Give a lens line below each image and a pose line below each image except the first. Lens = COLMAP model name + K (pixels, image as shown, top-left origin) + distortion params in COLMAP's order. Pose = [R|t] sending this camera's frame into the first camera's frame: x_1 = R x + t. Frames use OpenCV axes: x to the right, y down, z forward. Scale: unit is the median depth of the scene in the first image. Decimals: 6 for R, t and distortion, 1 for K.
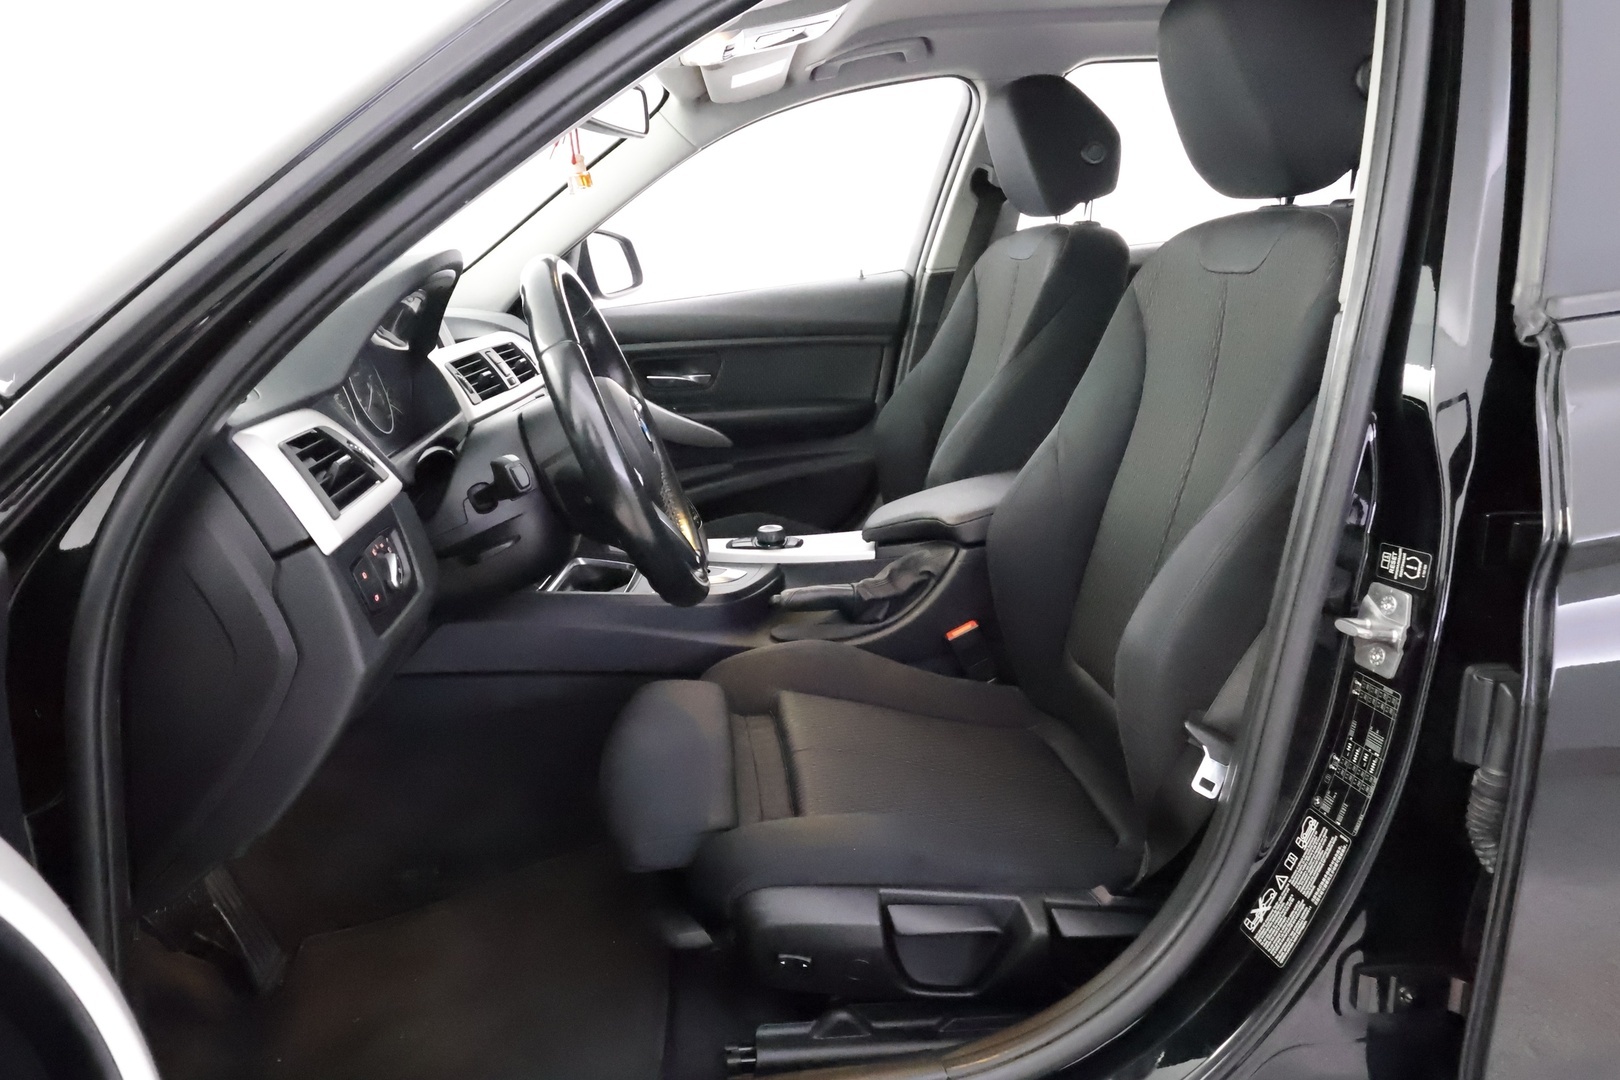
lens RADIAL K [[1074.3, 0, 817.1], [0, 1074.3, 562.7], [0, 0, 1]] dist [-0.006401, 0.000822]
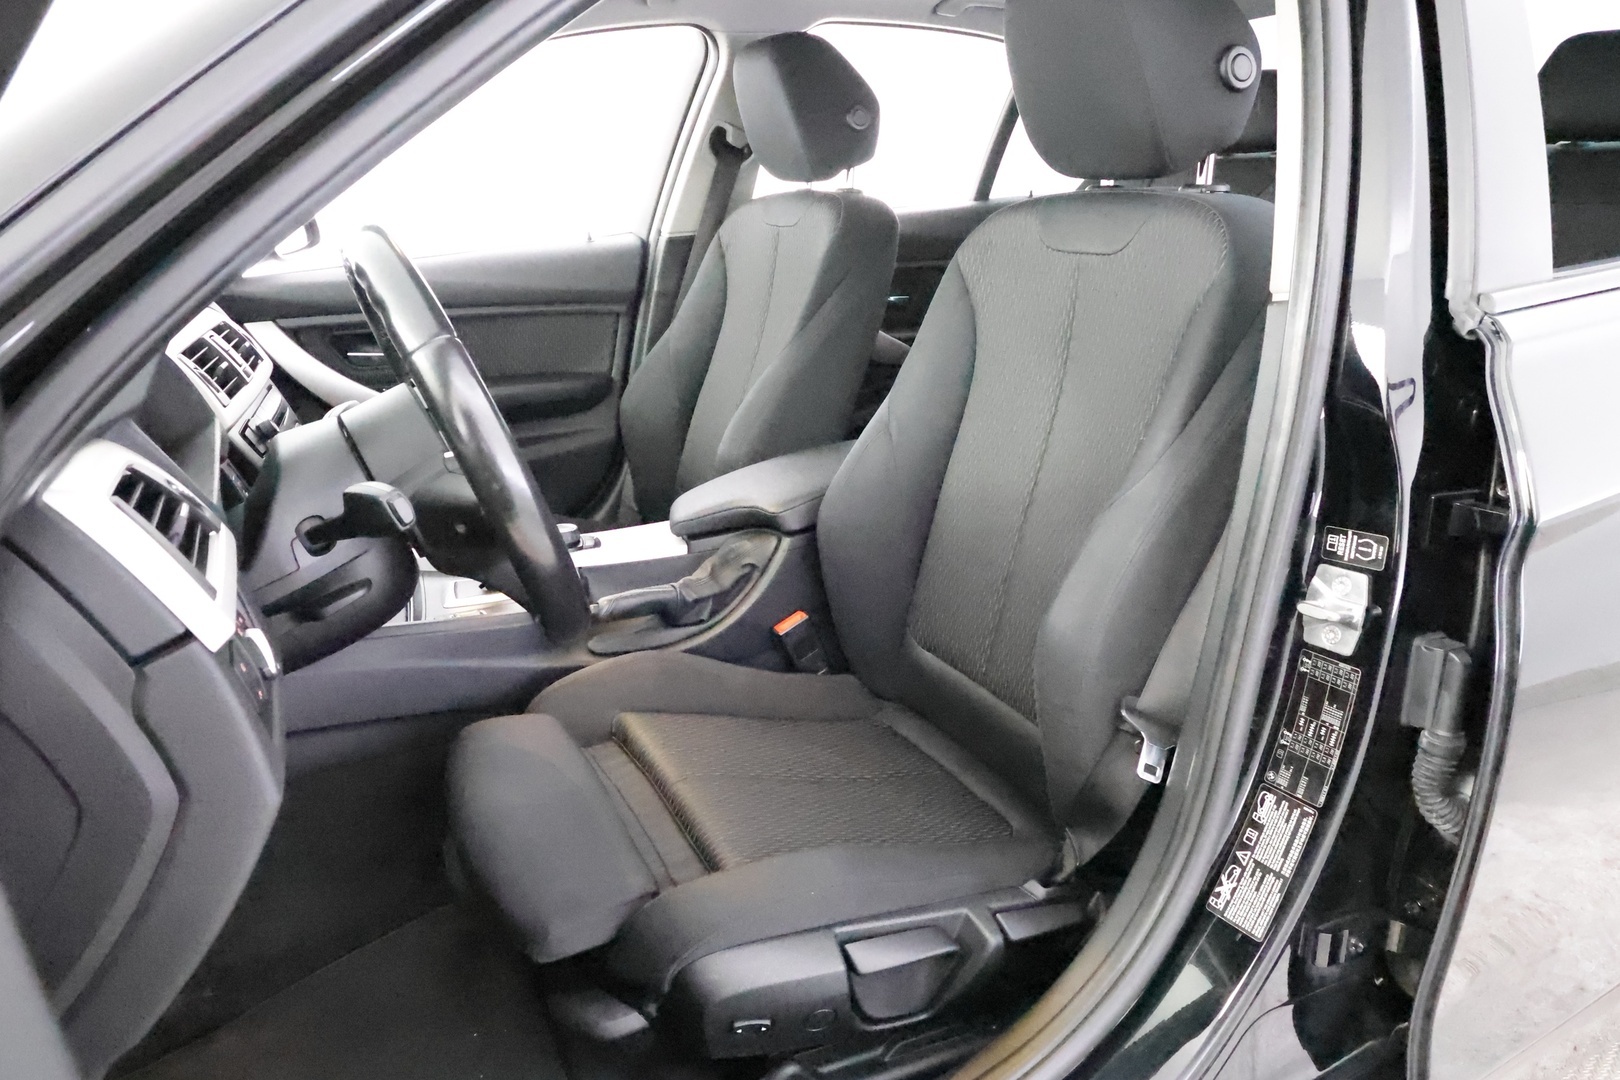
lens RADIAL K [[1074.3, 0, 817.1], [0, 1074.3, 562.7], [0, 0, 1]] dist [-0.006401, 0.000822]
pose [[0.940087, -0.081130, 0.331142, -0.239955], [0.067973, 0.996375, 0.051144, -0.058333], [-0.334091, -0.025572, 0.942194, 0.150500]]
